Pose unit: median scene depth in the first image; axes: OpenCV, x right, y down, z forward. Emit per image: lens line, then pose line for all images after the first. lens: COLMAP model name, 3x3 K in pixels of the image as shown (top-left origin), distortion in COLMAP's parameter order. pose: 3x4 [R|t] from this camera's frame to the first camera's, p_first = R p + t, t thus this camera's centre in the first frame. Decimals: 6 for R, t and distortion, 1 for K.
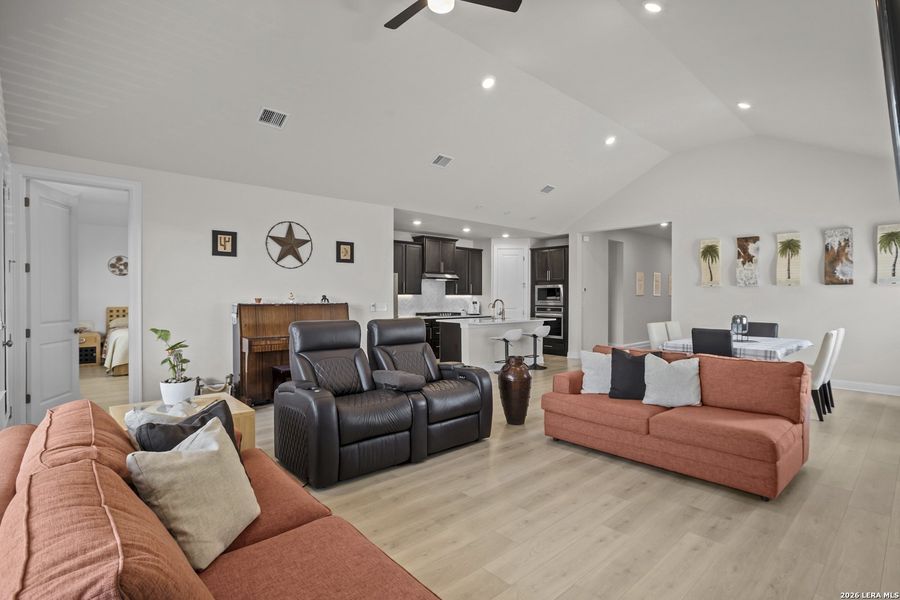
lens RADIAL K [[441.7, 0, 452.8], [0, 441.7, 300.6], [0, 0, 1]] dist [-0.072233, 0.035703]
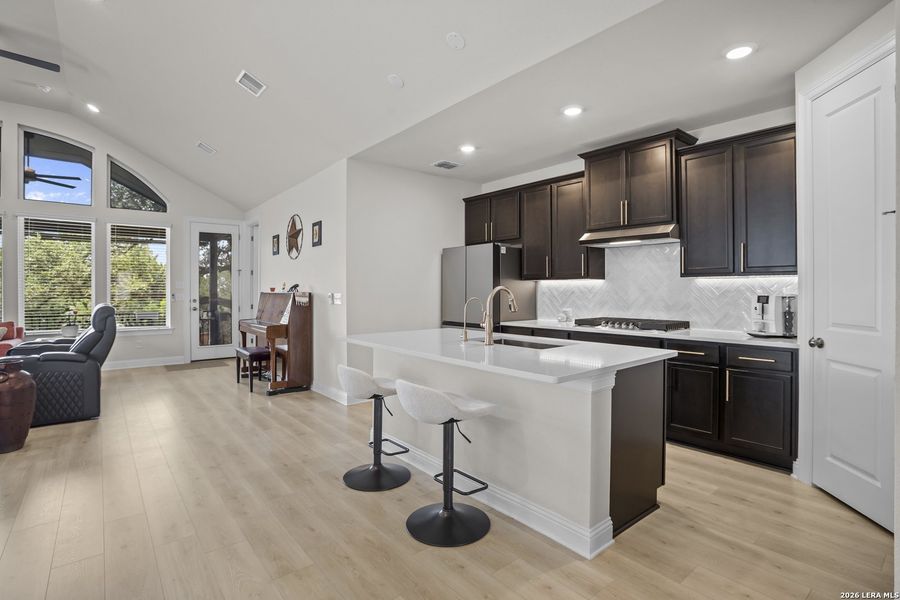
lens RADIAL K [[446.4, 0, 456.3], [0, 446.4, 293.4], [0, 0, 1]] dist [-0.089693, 0.042215]
pose [[-0.047009, 0.005231, -0.998881, 0.553576], [-0.005602, 0.999969, 0.005500, 0.000251], [0.998879, 0.005854, -0.046978, 1.192661]]
